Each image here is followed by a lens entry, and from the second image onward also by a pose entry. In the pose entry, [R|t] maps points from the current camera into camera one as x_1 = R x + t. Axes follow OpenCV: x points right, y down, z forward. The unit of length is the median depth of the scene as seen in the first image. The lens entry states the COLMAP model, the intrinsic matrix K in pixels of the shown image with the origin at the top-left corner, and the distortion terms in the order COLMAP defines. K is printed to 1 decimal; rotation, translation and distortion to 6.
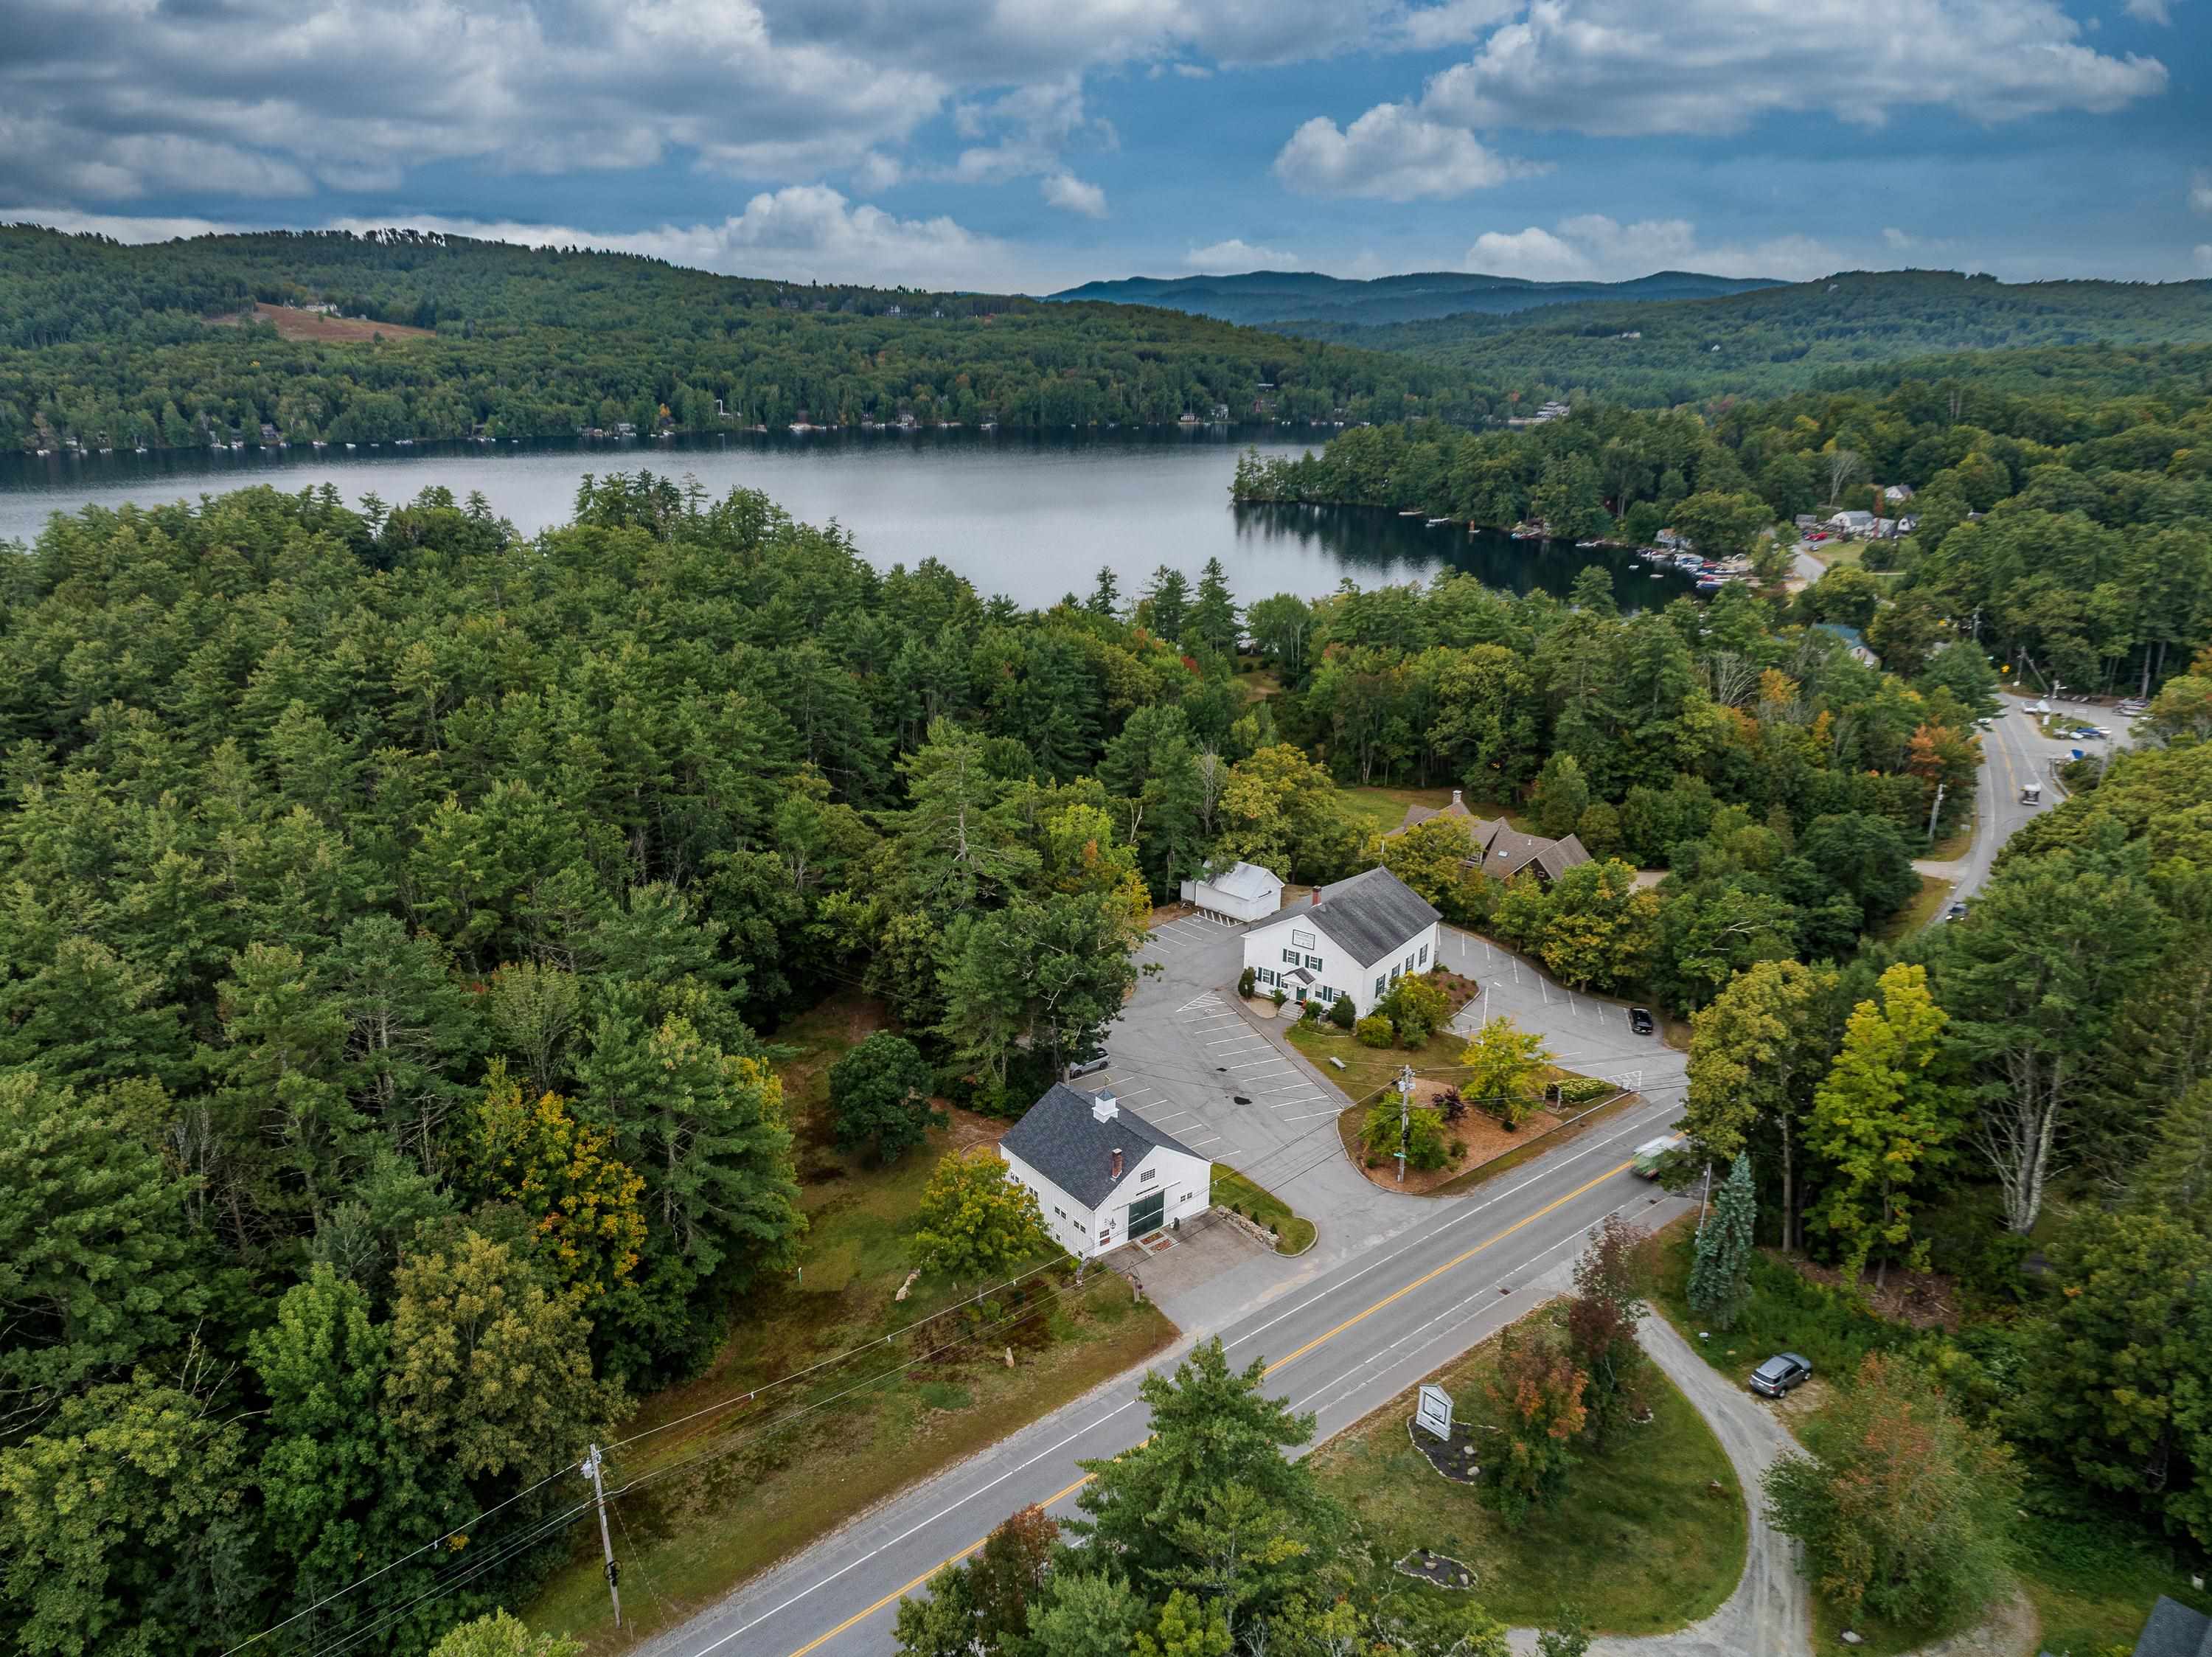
lens RADIAL K [[1552.6, 0, 1110.8], [0, 1552.6, 816.4], [0, 0, 1]] dist [-0.019397, 0.005148]
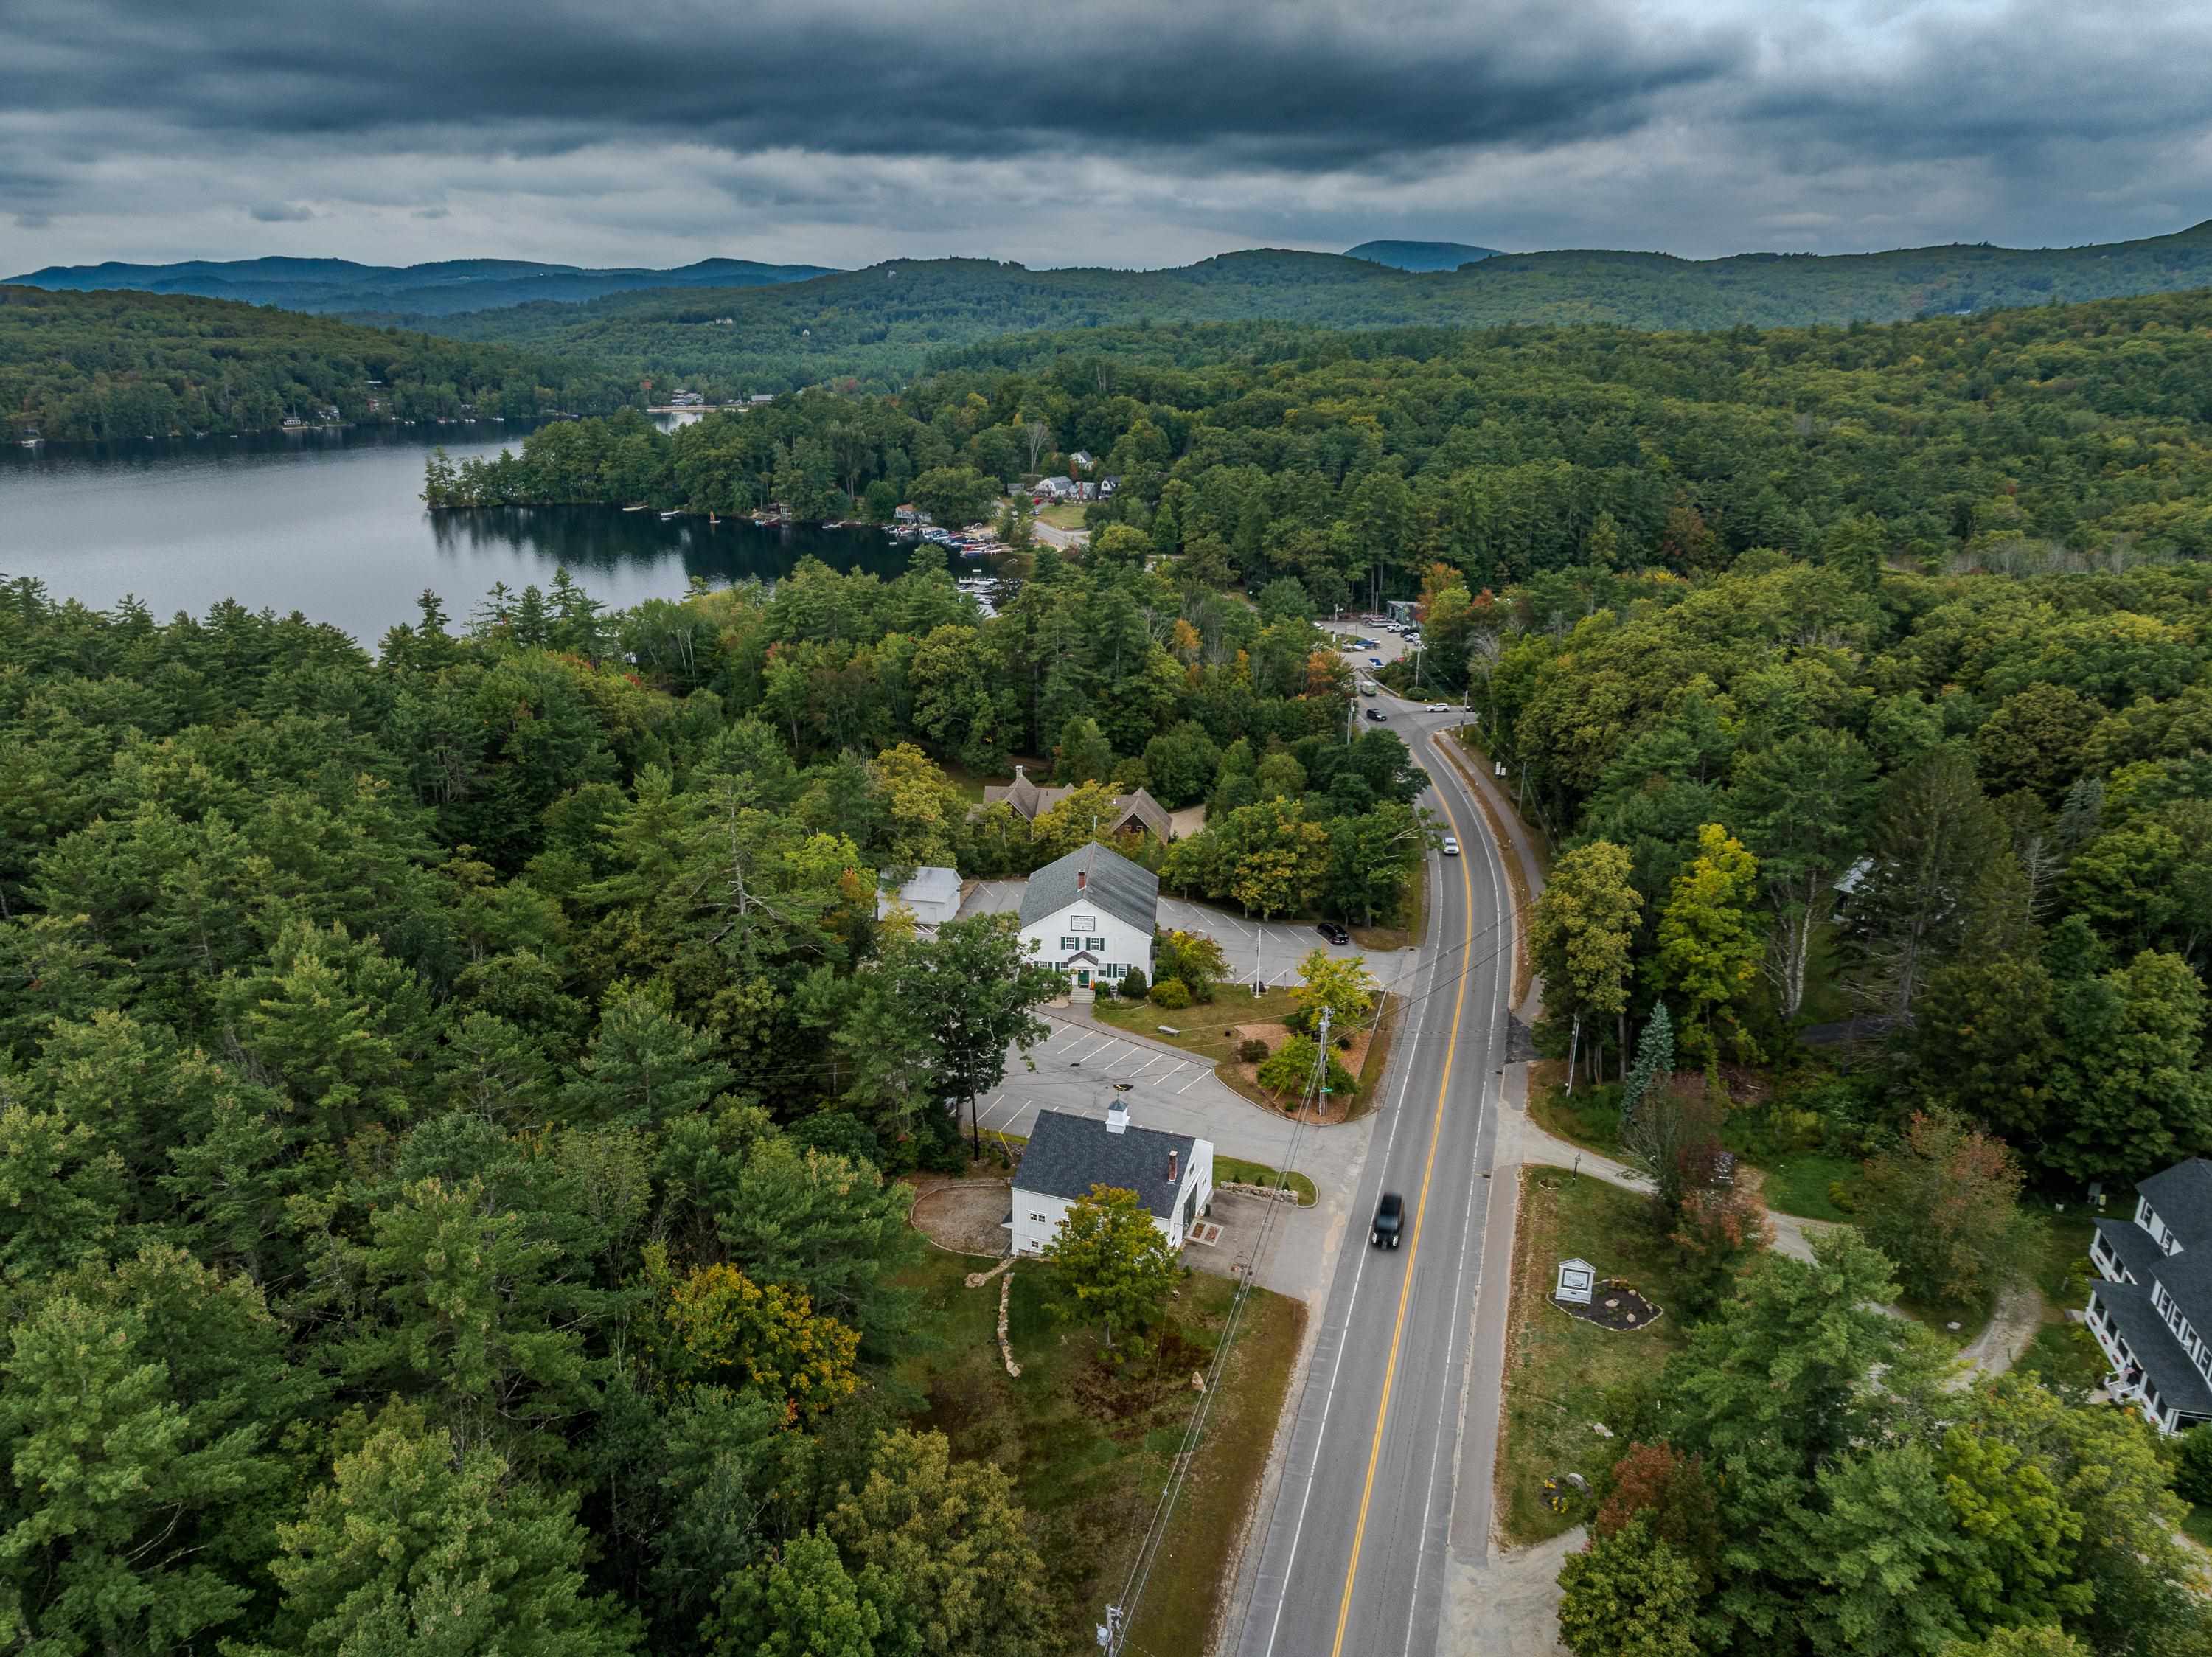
lens RADIAL K [[1552.6, 0, 1104.8], [0, 1552.6, 817.1], [0, 0, 1]] dist [-0.019397, 0.005148]
pose [[0.843291, -0.171475, 0.509369, -0.312062], [0.167295, 0.984404, 0.054424, -0.035323], [-0.510757, 0.039319, 0.858826, 0.102006]]
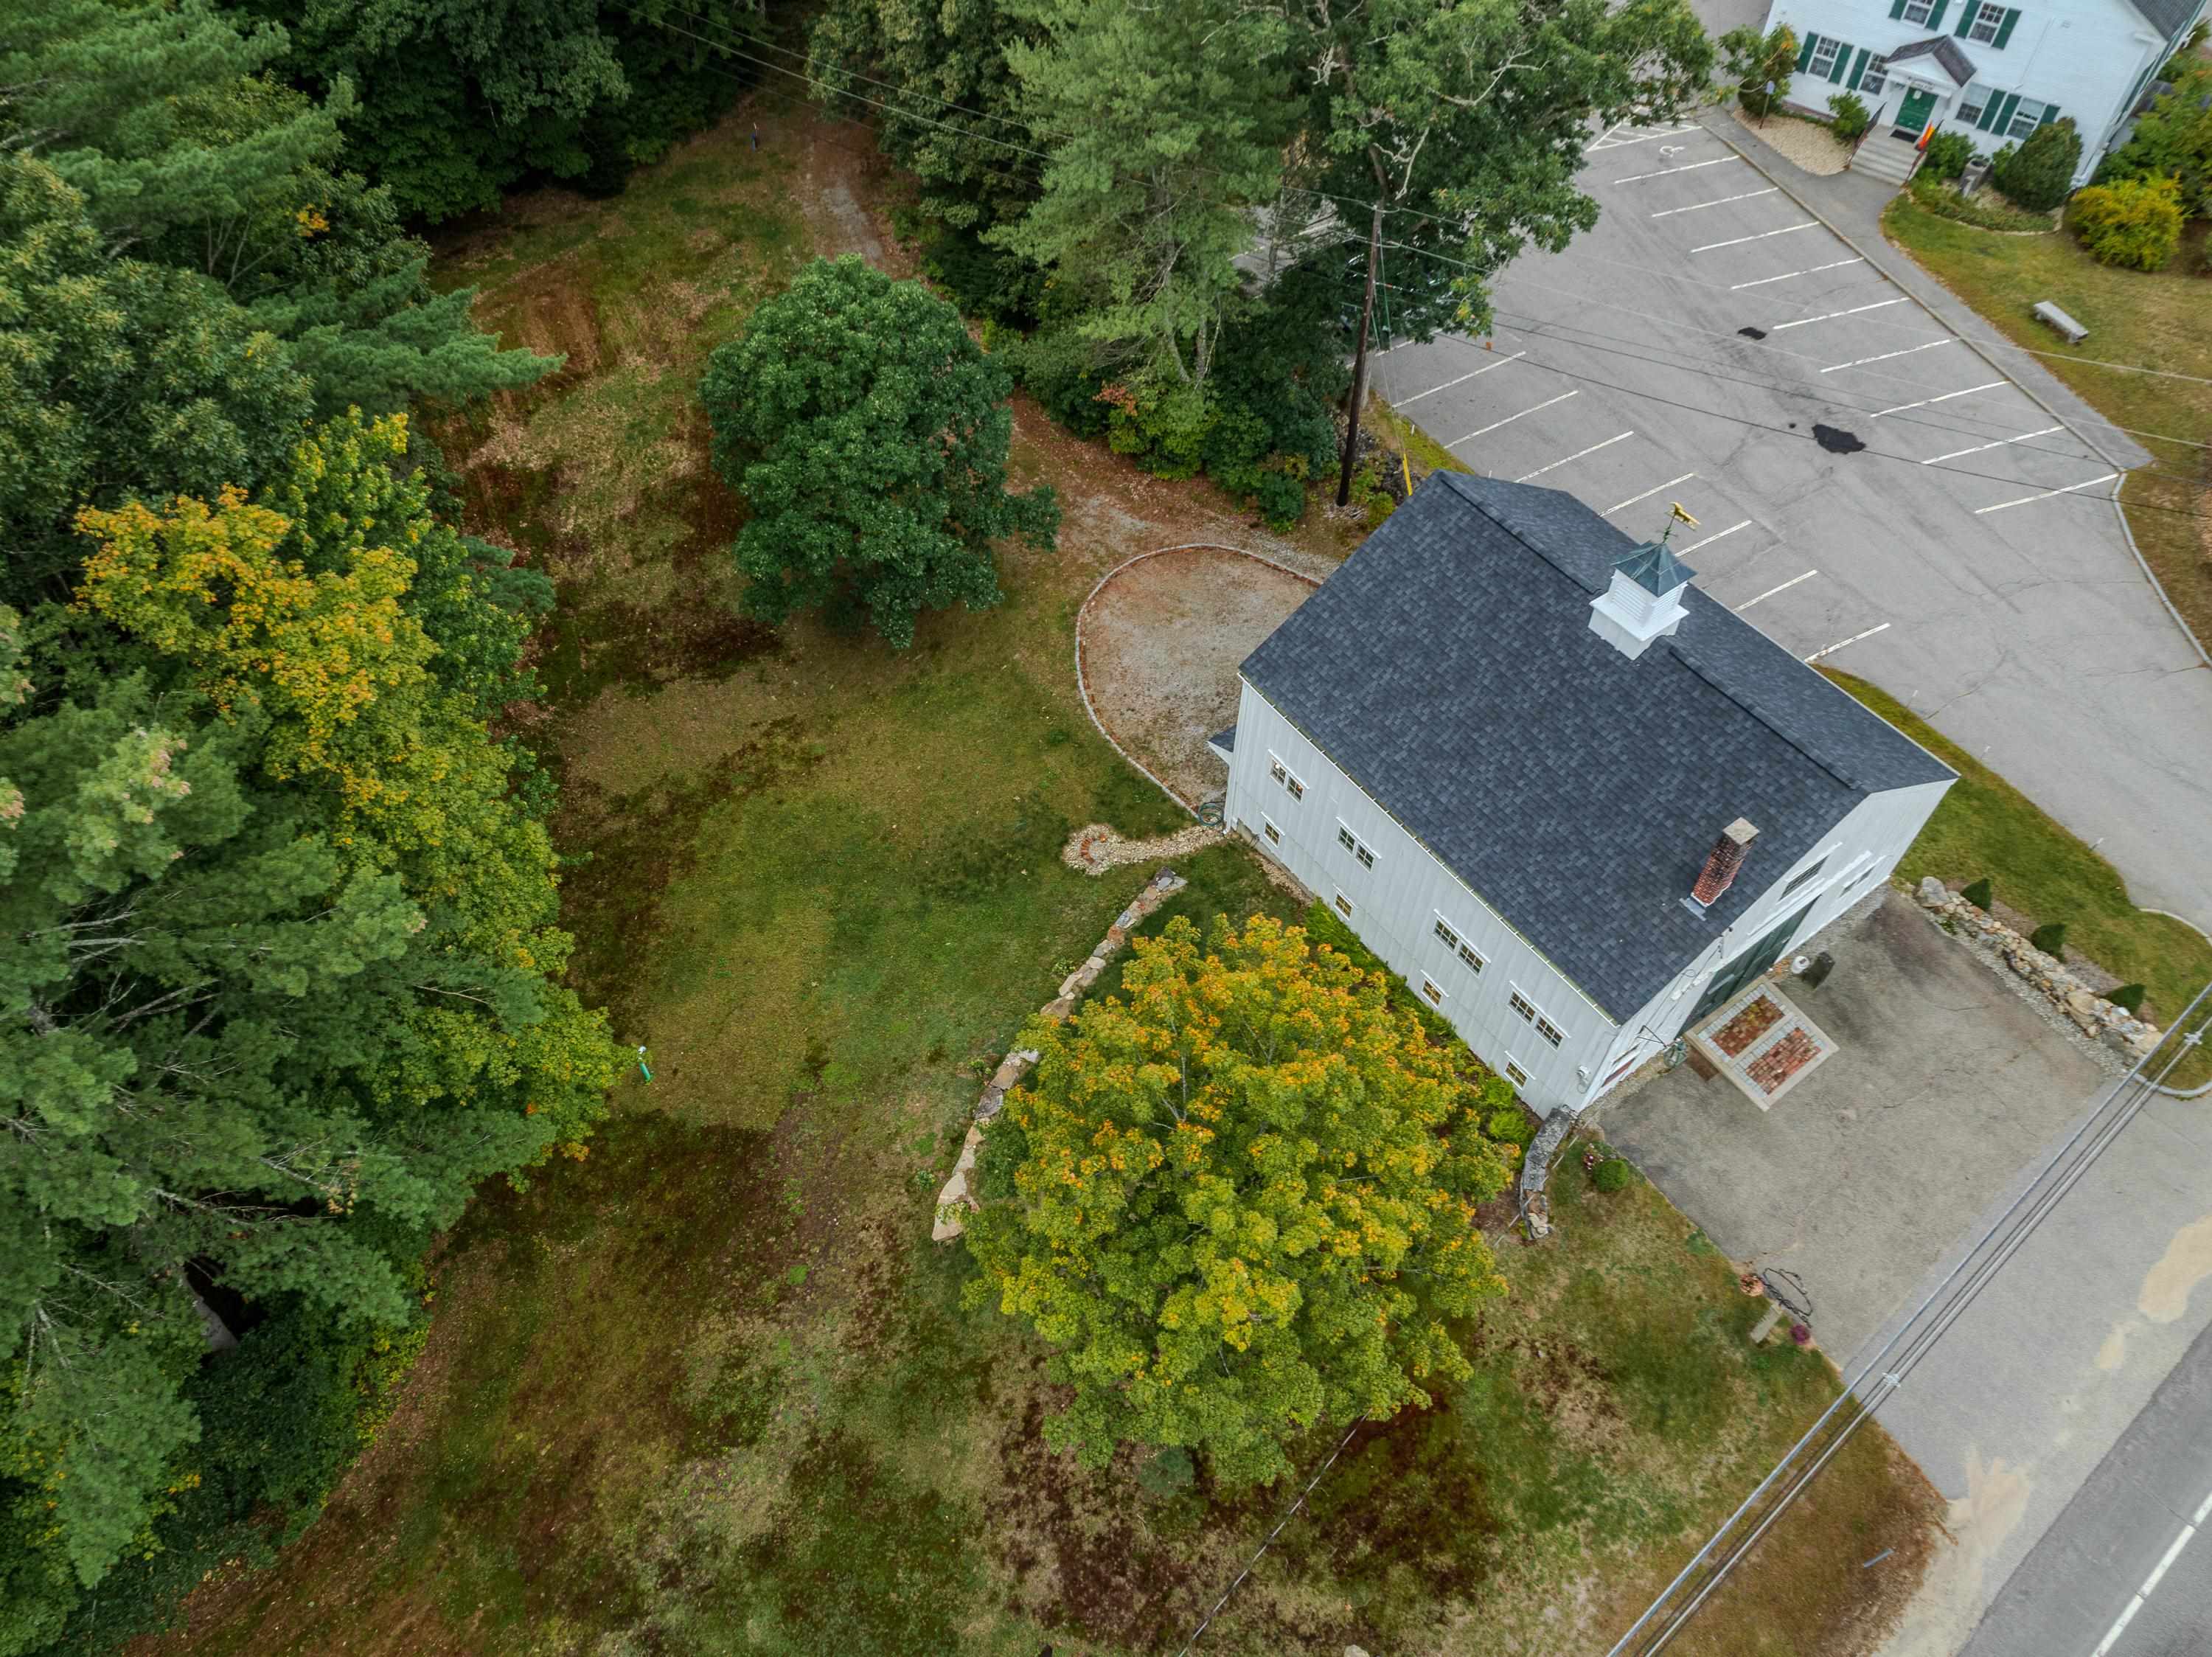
lens RADIAL K [[1552.6, 0, 1096.7], [0, 1552.6, 821.5], [0, 0, 1]] dist [-0.019397, 0.005148]
pose [[0.999341, 0.022824, -0.028209, -0.061020], [-0.003578, 0.835600, 0.549327, 0.043806], [0.036109, -0.548864, 0.835131, 0.484613]]
